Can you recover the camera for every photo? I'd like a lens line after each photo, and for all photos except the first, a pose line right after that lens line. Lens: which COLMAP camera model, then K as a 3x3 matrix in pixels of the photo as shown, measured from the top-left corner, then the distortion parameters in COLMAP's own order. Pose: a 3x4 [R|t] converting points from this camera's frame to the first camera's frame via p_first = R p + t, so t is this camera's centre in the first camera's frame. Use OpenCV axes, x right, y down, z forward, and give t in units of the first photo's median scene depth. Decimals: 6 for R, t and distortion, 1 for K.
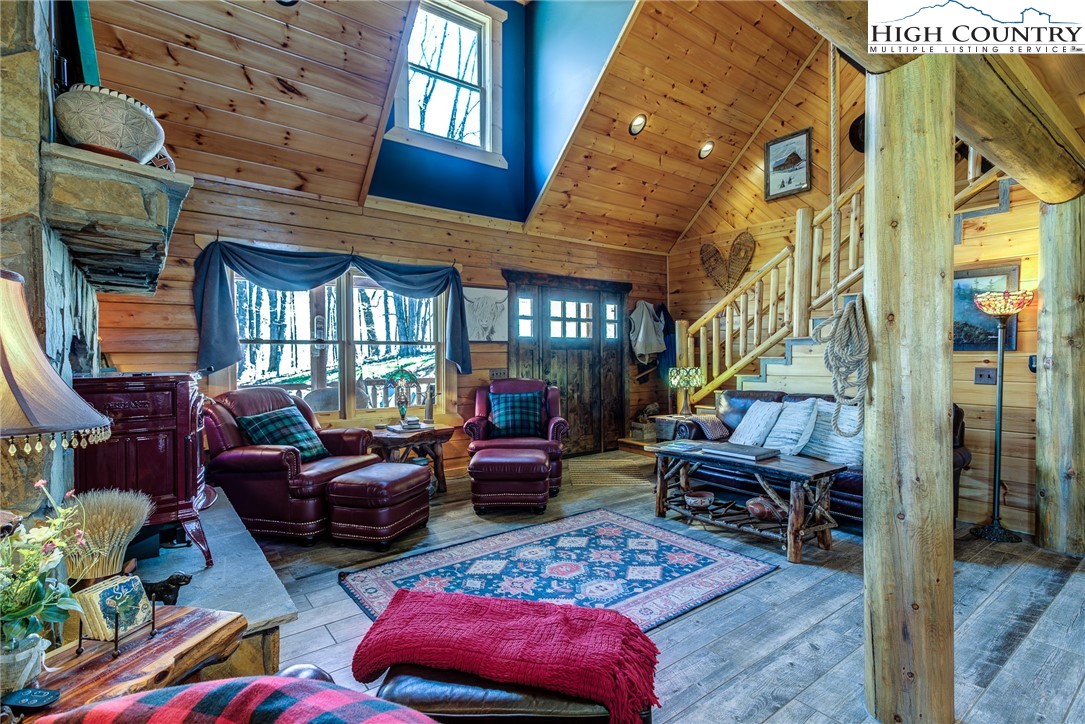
lens RADIAL K [[523.4, 0, 550.5], [0, 523.4, 359.0], [0, 0, 1]] dist [-0.010876, 0.005629]
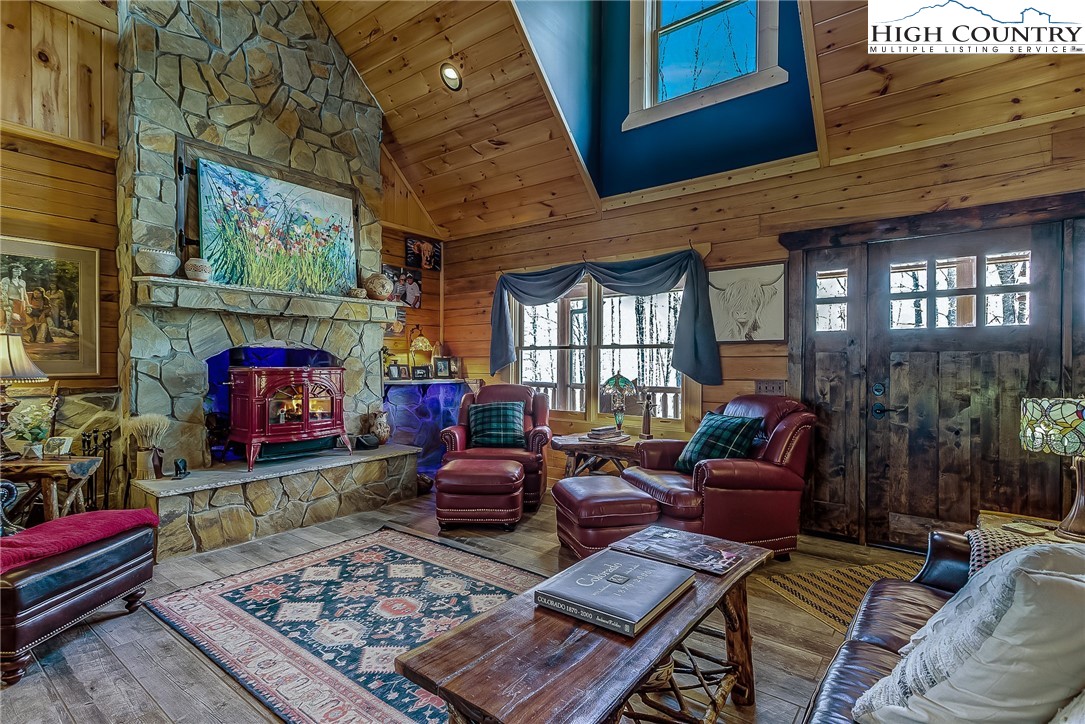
lens RADIAL K [[523.4, 0, 548.1], [0, 523.4, 363.2], [0, 0, 1]] dist [-0.010876, 0.005629]
pose [[0.251759, 0.012537, -0.967709, 0.692859], [-0.011700, 0.999882, 0.009910, -0.010443], [0.967719, 0.008827, 0.251876, 0.764259]]
